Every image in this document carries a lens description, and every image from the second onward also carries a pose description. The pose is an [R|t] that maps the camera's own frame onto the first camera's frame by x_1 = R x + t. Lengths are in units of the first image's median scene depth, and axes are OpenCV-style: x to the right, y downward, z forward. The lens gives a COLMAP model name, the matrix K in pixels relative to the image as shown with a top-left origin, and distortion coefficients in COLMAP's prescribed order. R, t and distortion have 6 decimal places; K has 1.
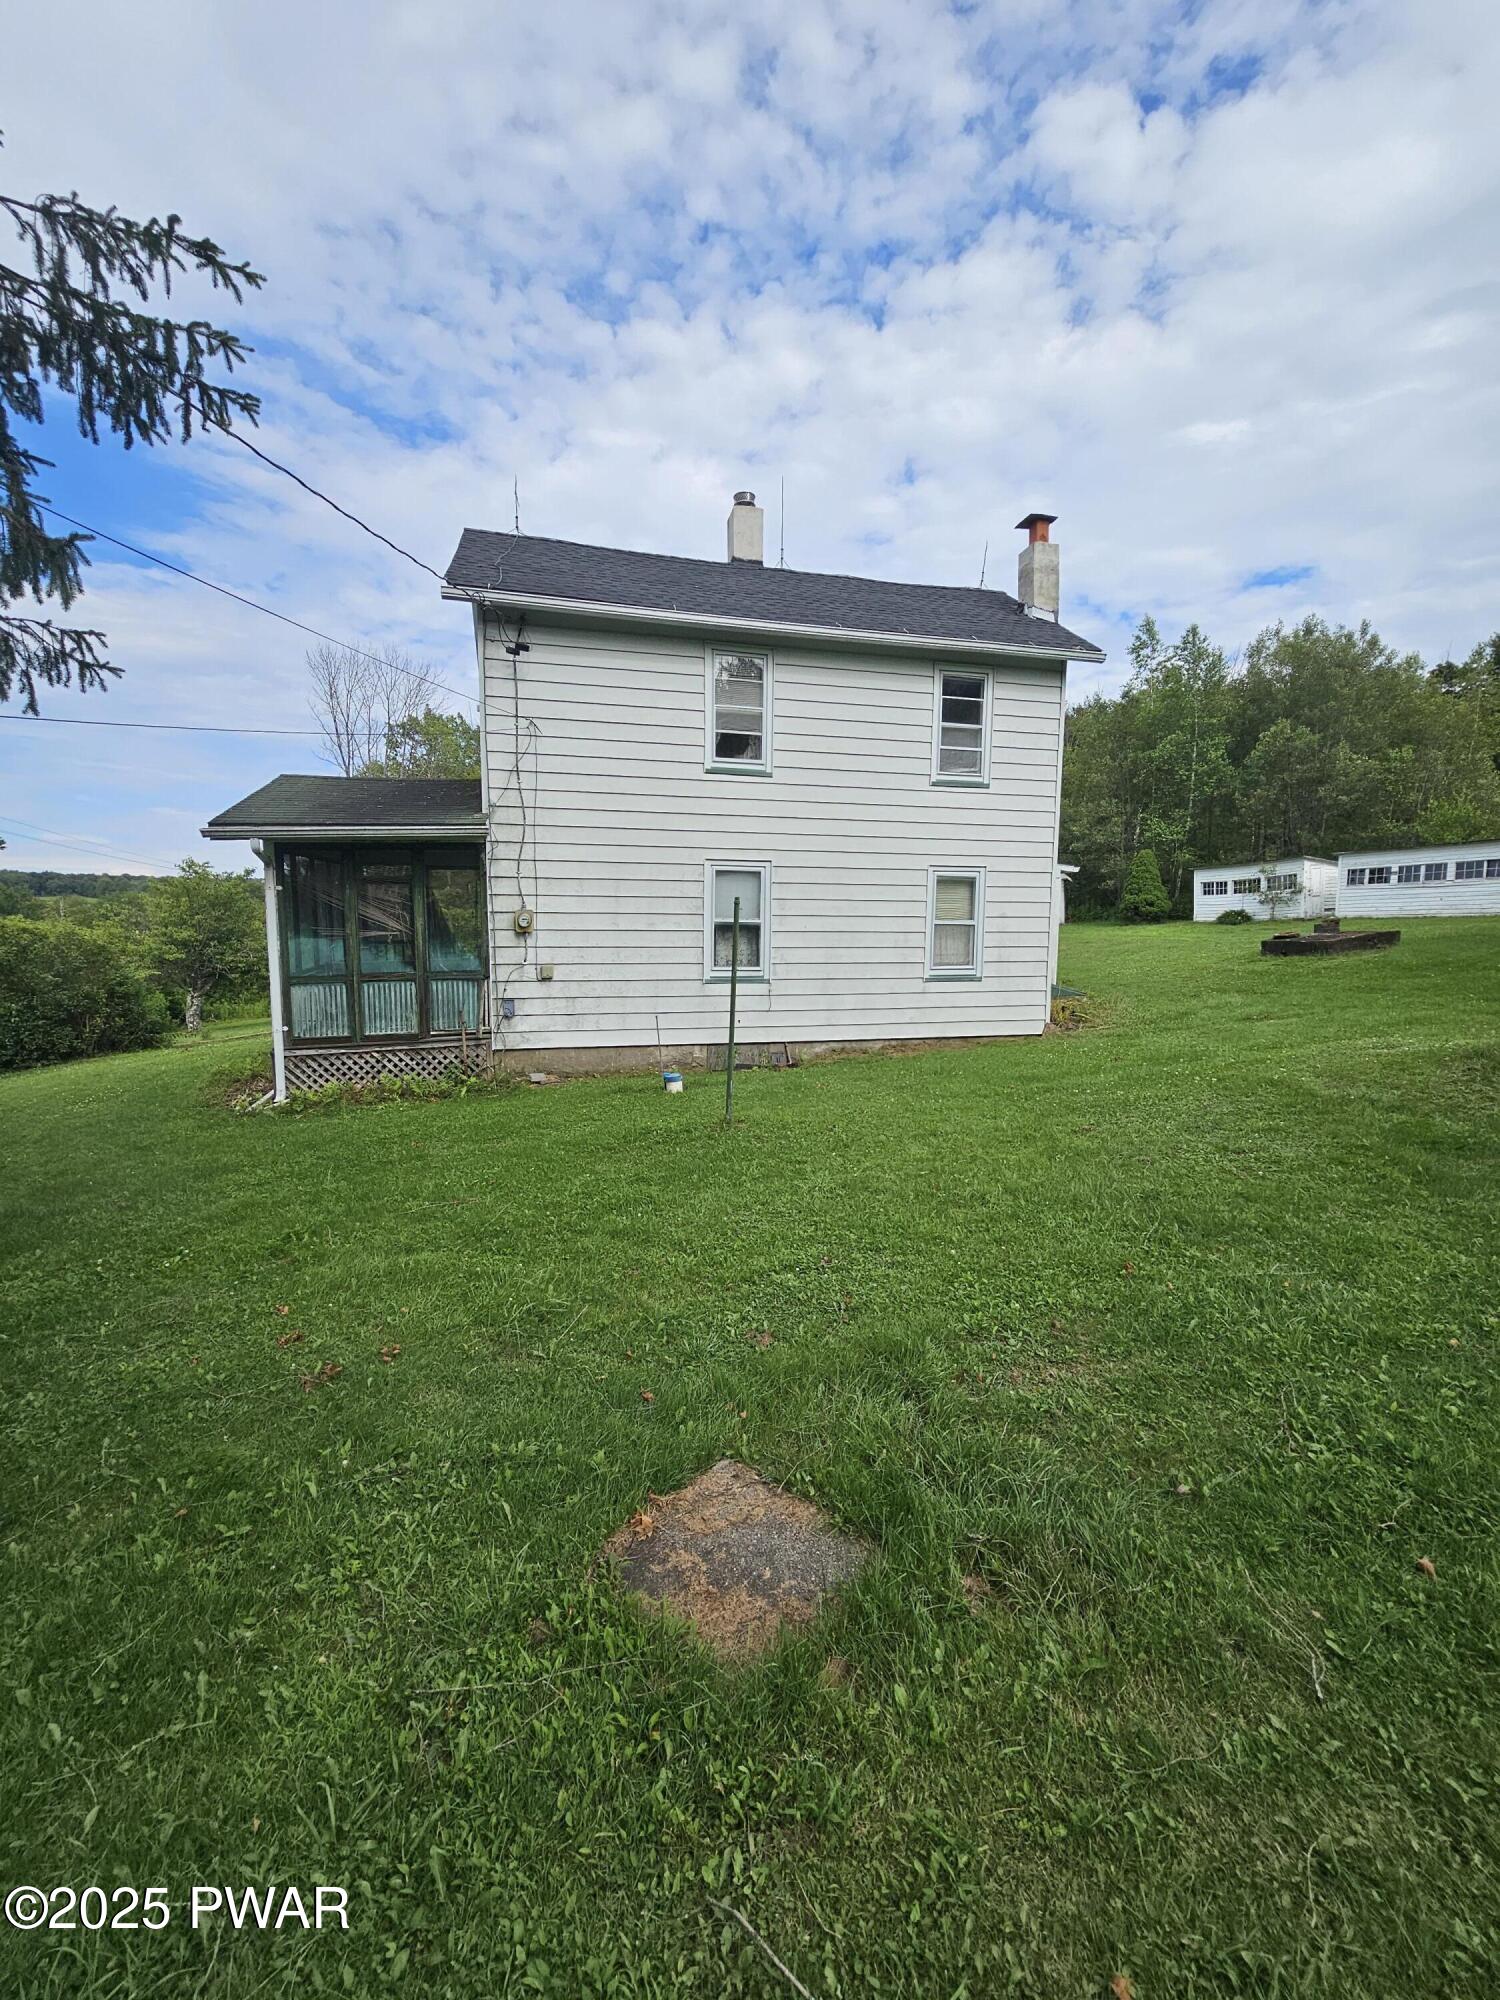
lens RADIAL K [[813.2, 0, 748.4], [0, 813.2, 1005.2], [0, 0, 1]] dist [0.001194, -0.002883]
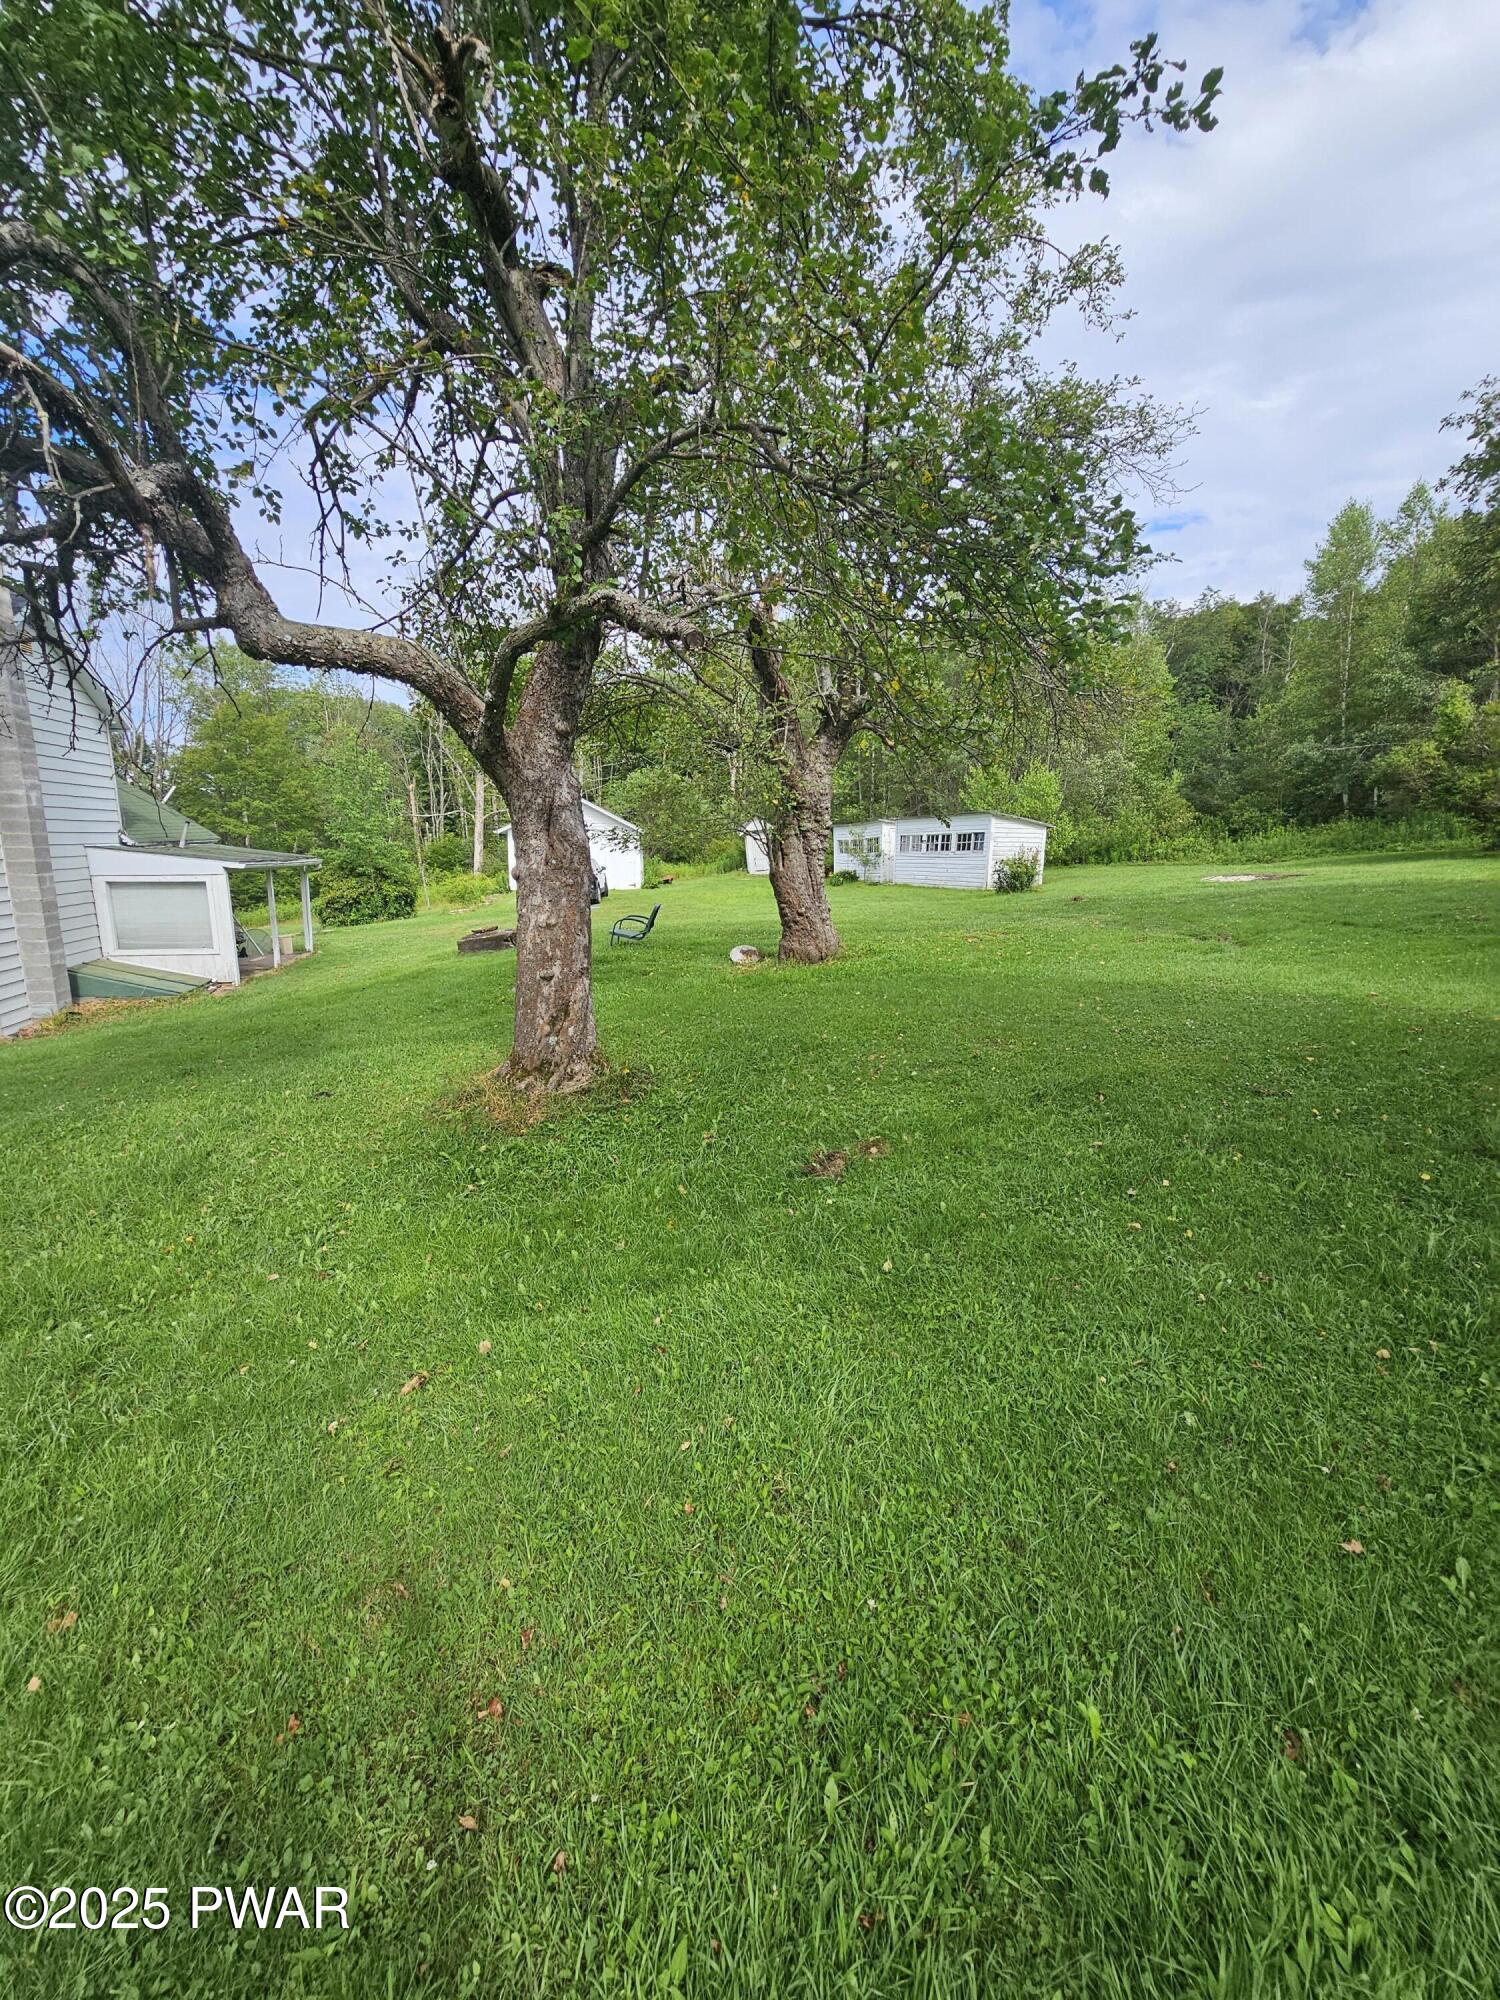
lens RADIAL K [[813.2, 0, 749.8], [0, 813.2, 1002.6], [0, 0, 1]] dist [0.001194, -0.002883]
pose [[0.999936, 0.010998, -0.002550, 1.529590], [-0.010723, 0.995864, 0.090224, -0.139048], [0.003532, -0.090191, 0.995918, -0.040644]]
